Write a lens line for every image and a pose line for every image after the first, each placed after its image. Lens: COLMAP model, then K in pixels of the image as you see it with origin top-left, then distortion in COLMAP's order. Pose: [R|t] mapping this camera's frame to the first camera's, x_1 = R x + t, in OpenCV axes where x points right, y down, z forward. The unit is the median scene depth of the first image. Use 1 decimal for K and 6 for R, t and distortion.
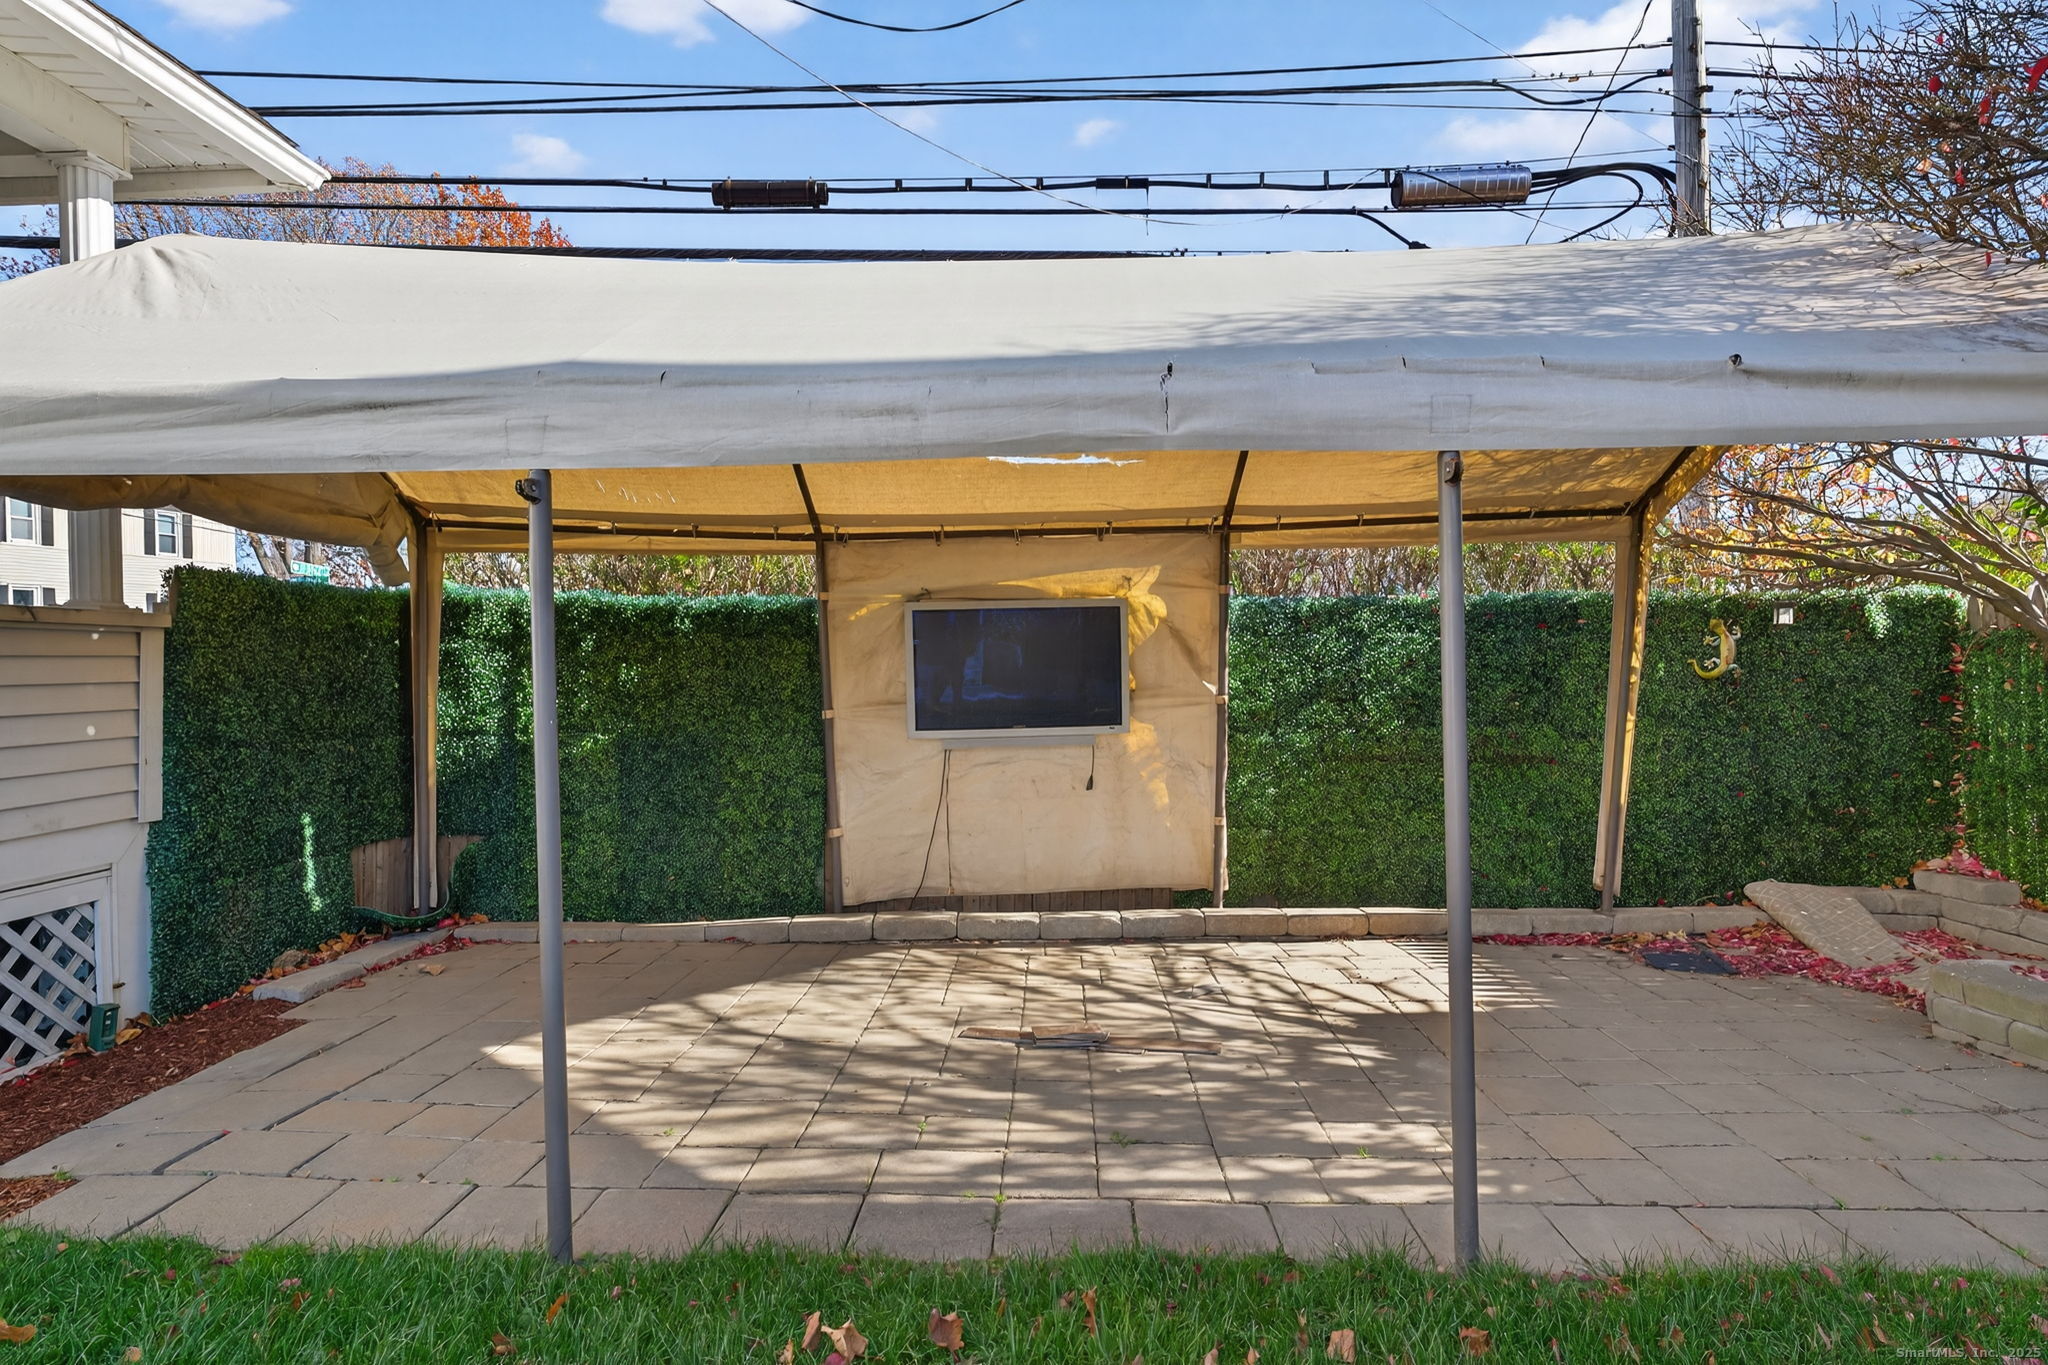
lens RADIAL K [[1076.2, 0, 1024.0], [0, 1076.2, 682.5], [0, 0, 1]] dist [0.000390, 0.000139]
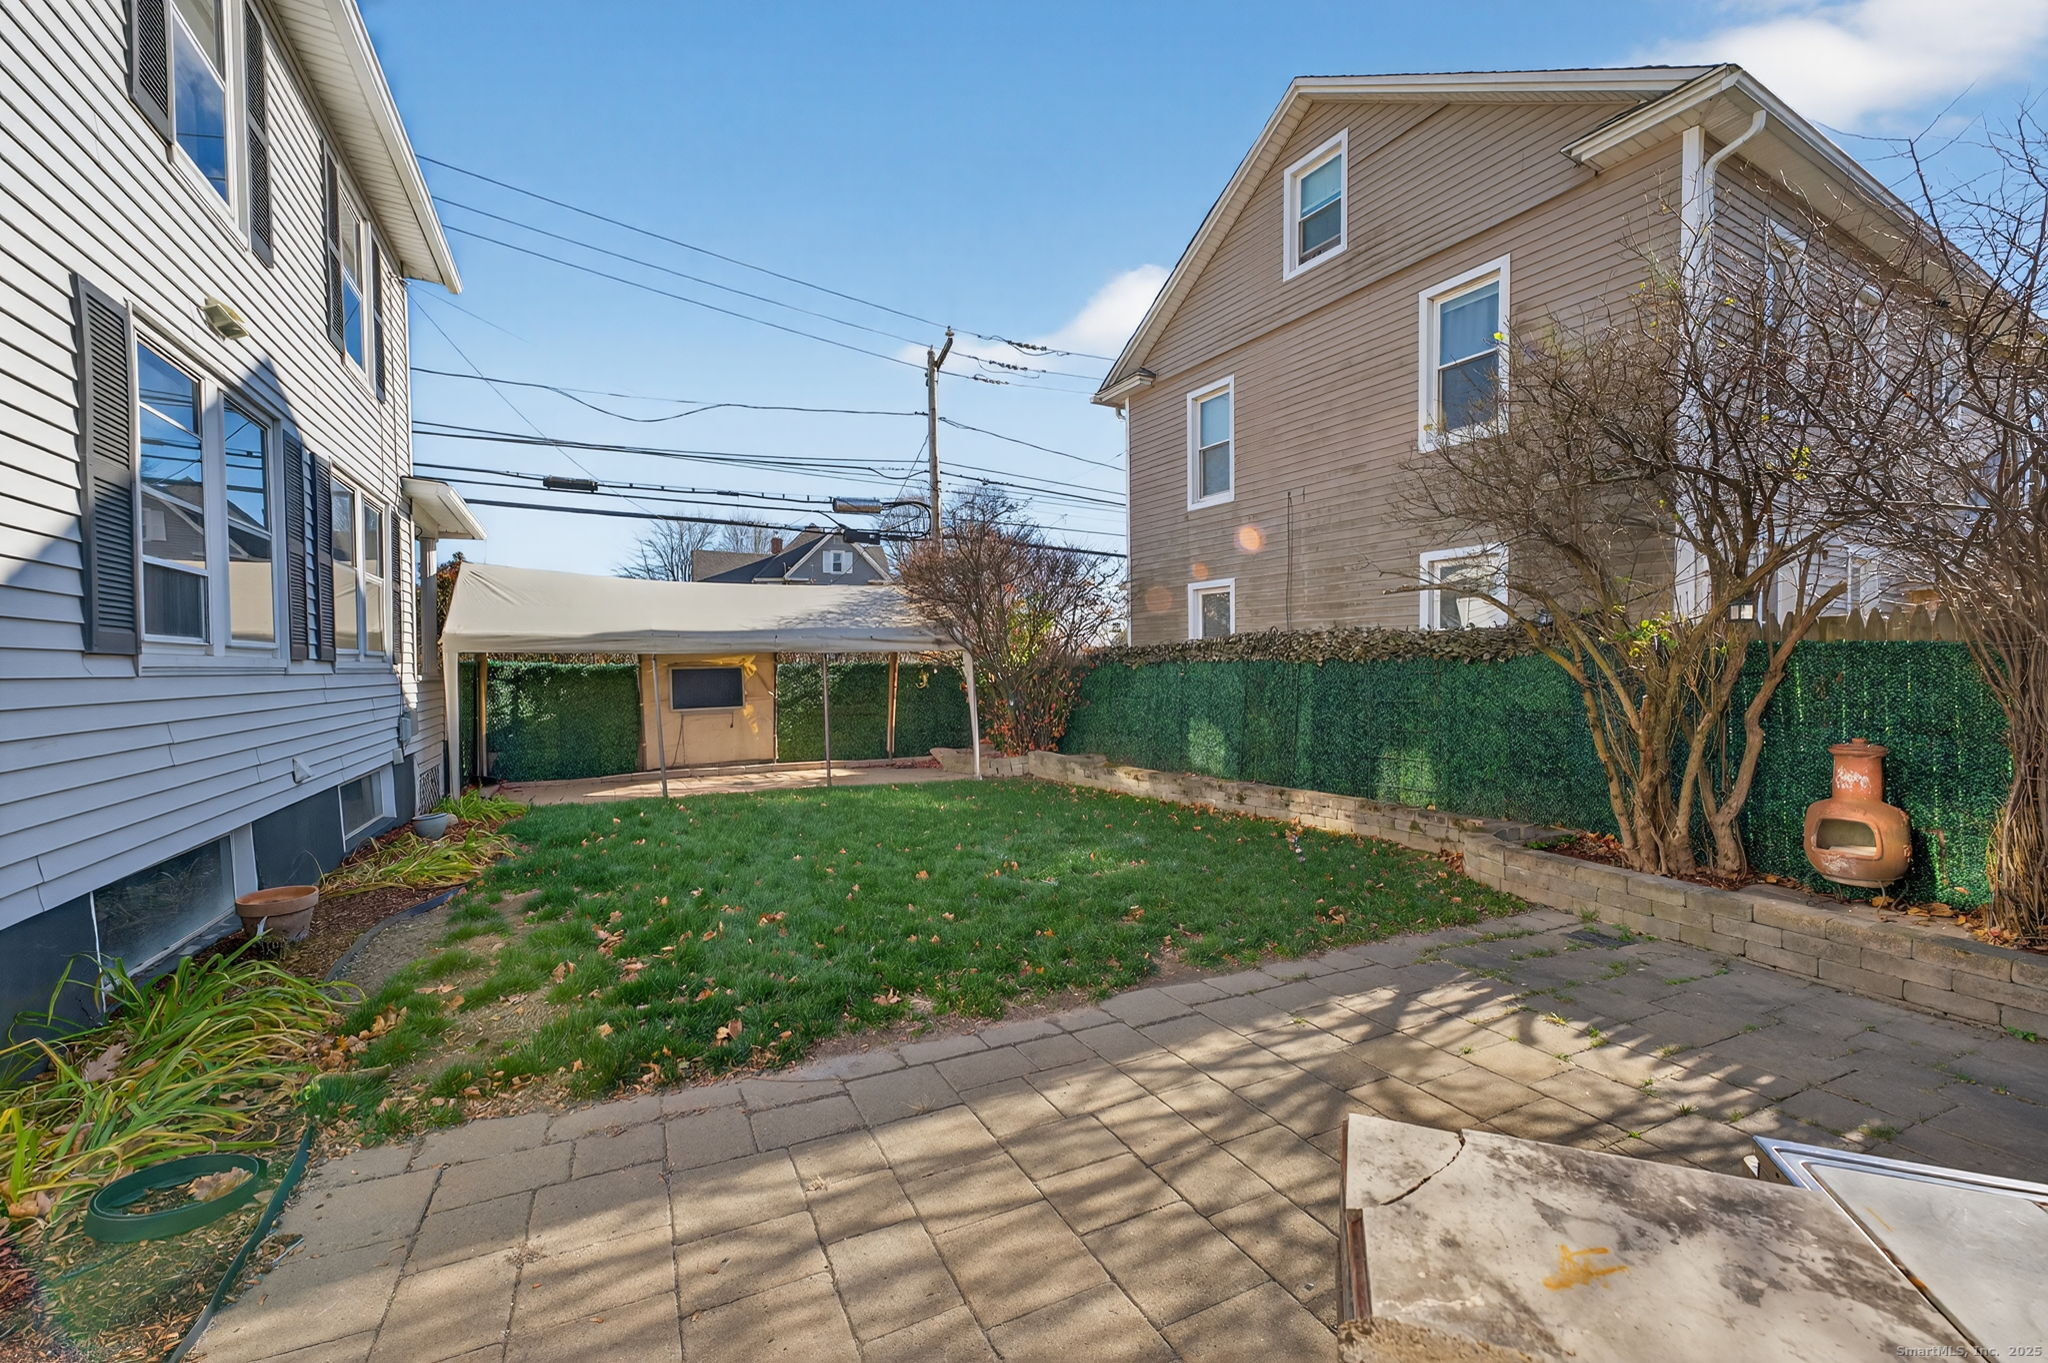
lens RADIAL K [[939.8, 0, 1024.0], [0, 939.8, 681.5], [0, 0, 1]] dist [-0.000274, -0.000039]
pose [[0.886331, -0.007407, 0.462993, -0.438366], [0.009057, 0.999958, -0.001341, -0.021633], [-0.462964, 0.005382, 0.886361, -1.761775]]
